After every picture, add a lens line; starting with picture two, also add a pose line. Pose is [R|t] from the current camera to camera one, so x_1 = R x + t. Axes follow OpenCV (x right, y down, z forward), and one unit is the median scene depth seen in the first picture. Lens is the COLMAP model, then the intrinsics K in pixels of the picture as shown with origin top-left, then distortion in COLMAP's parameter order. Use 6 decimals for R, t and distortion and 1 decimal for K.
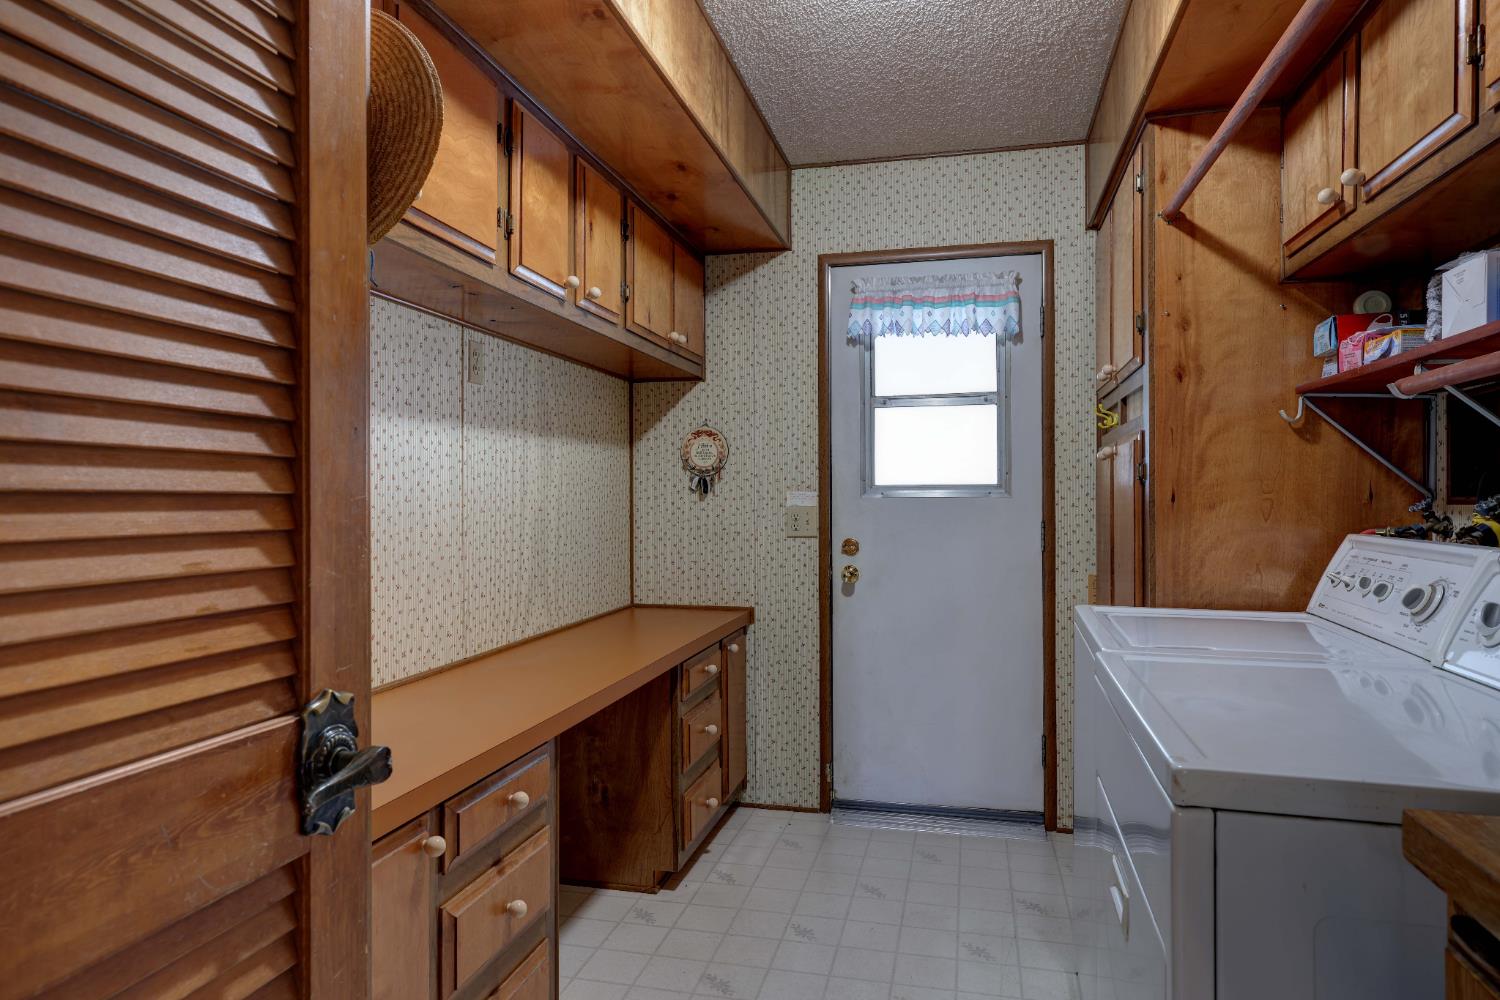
lens RADIAL K [[892.1, 0, 757.2], [0, 892.1, 497.8], [0, 0, 1]] dist [-0.002097, -0.002452]
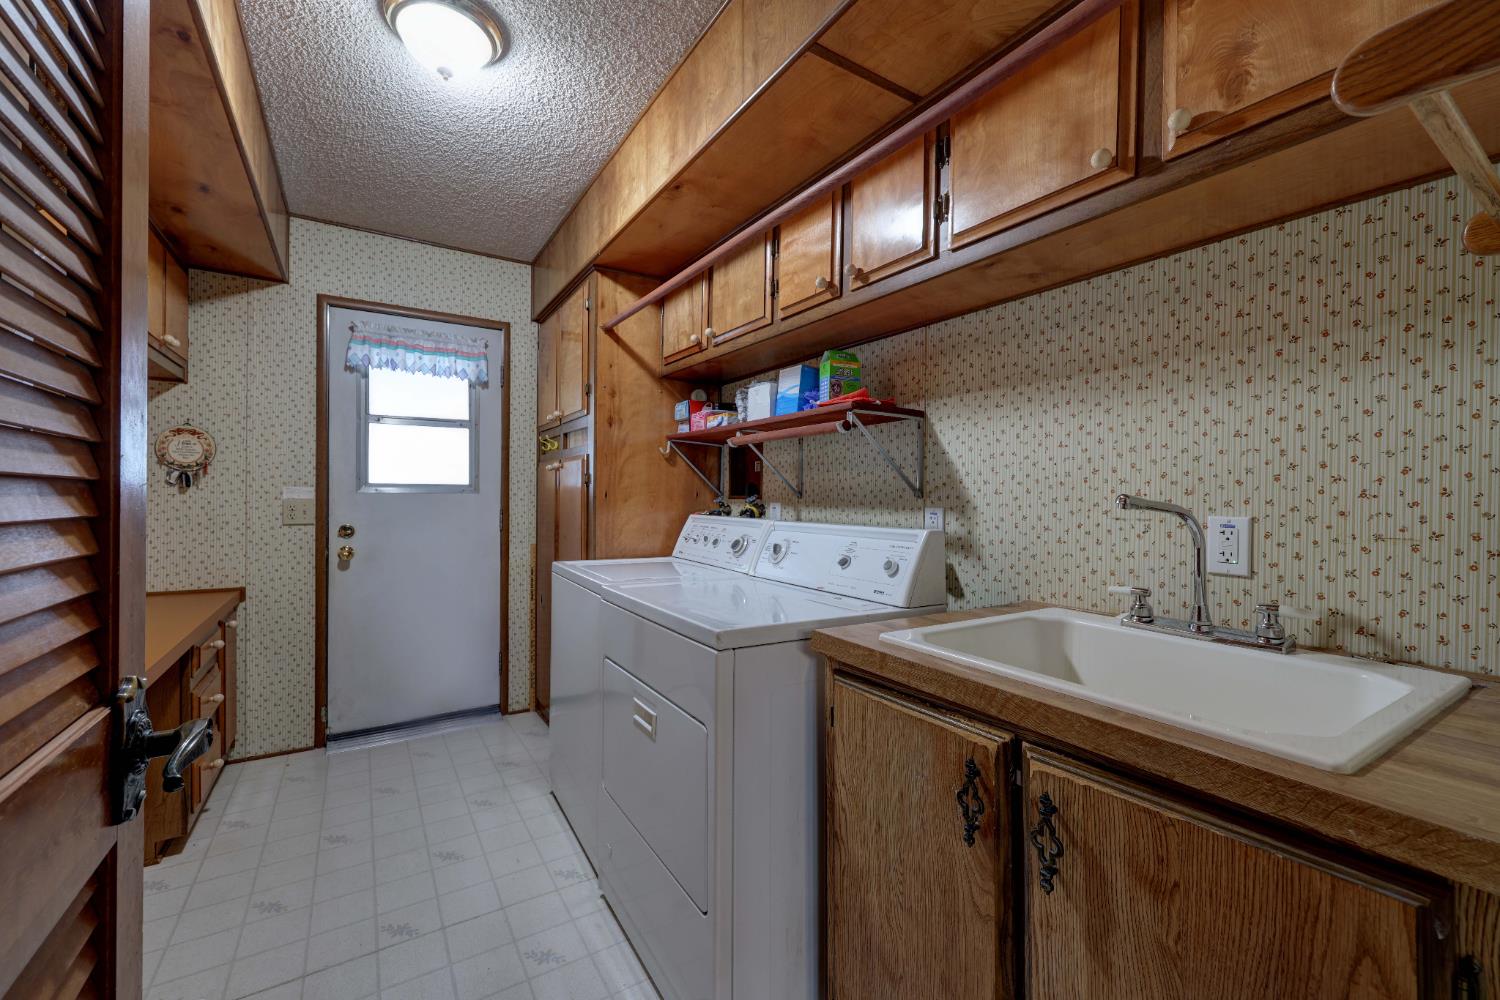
lens RADIAL K [[600.7, 0, 737.3], [0, 600.7, 500.1], [0, 0, 1]] dist [-0.001083, -0.000264]
pose [[0.702455, 0.003245, 0.711721, -0.119718], [-0.009202, 0.999947, 0.004523, 0.001898], [-0.711669, -0.009726, 0.702448, 0.010373]]
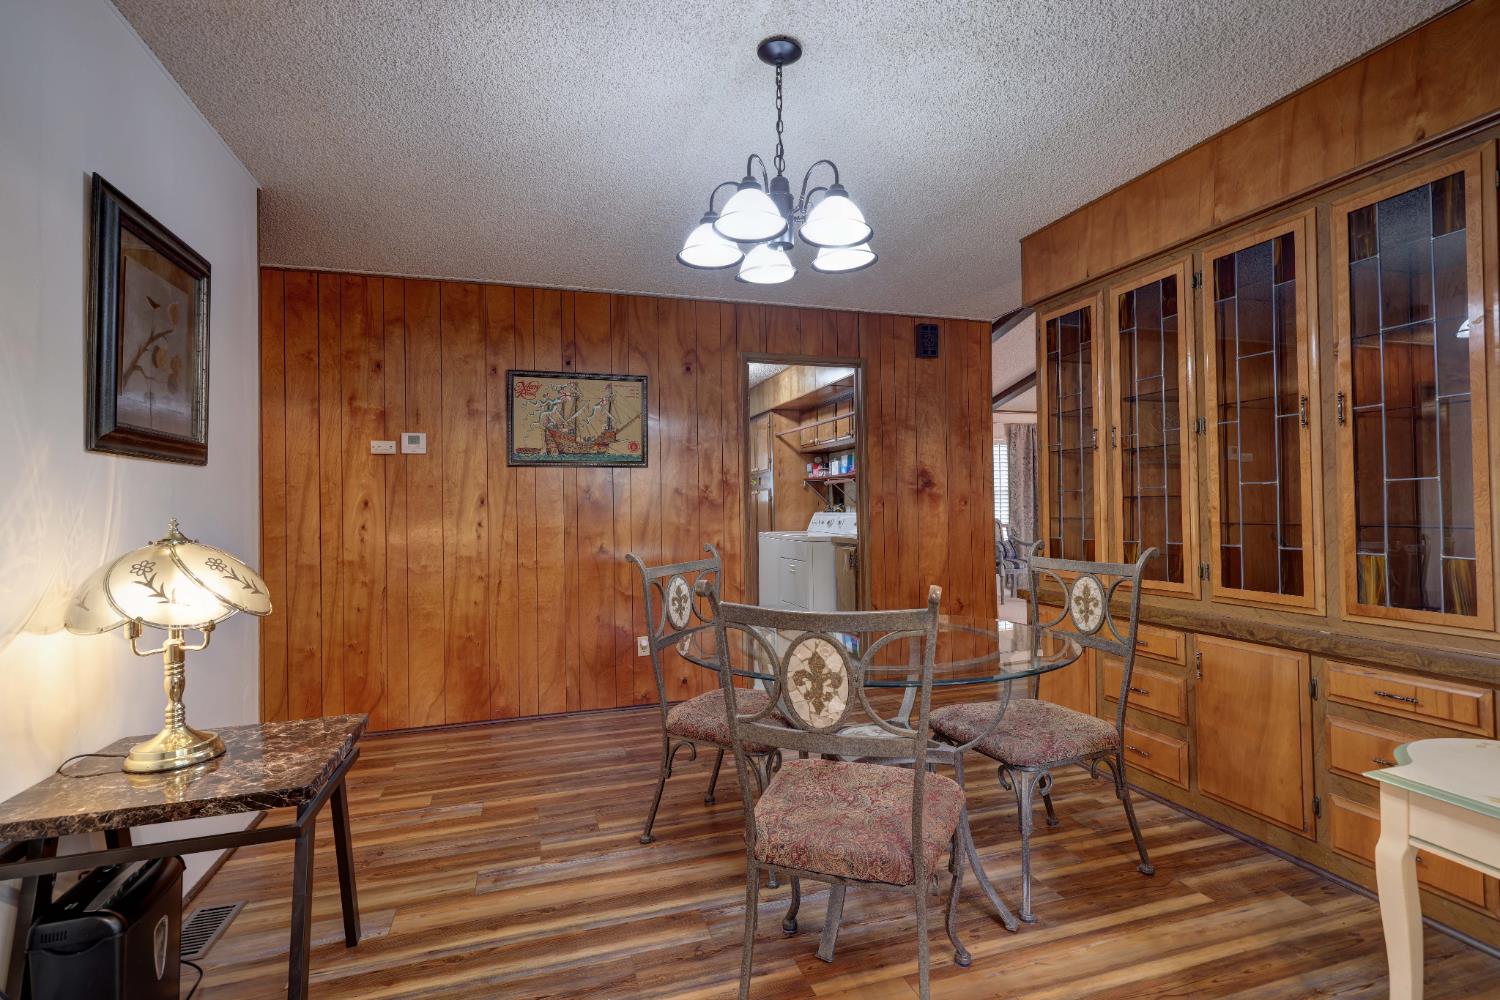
lens RADIAL K [[710.6, 0, 751.4], [0, 710.6, 499.6], [0, 0, 1]] dist [-0.000420, -0.002923]
pose [[0.857283, -0.005064, 0.514821, -0.896538], [0.014476, 0.999793, -0.014271, 0.014227], [-0.514642, 0.019687, 0.857179, -1.174304]]
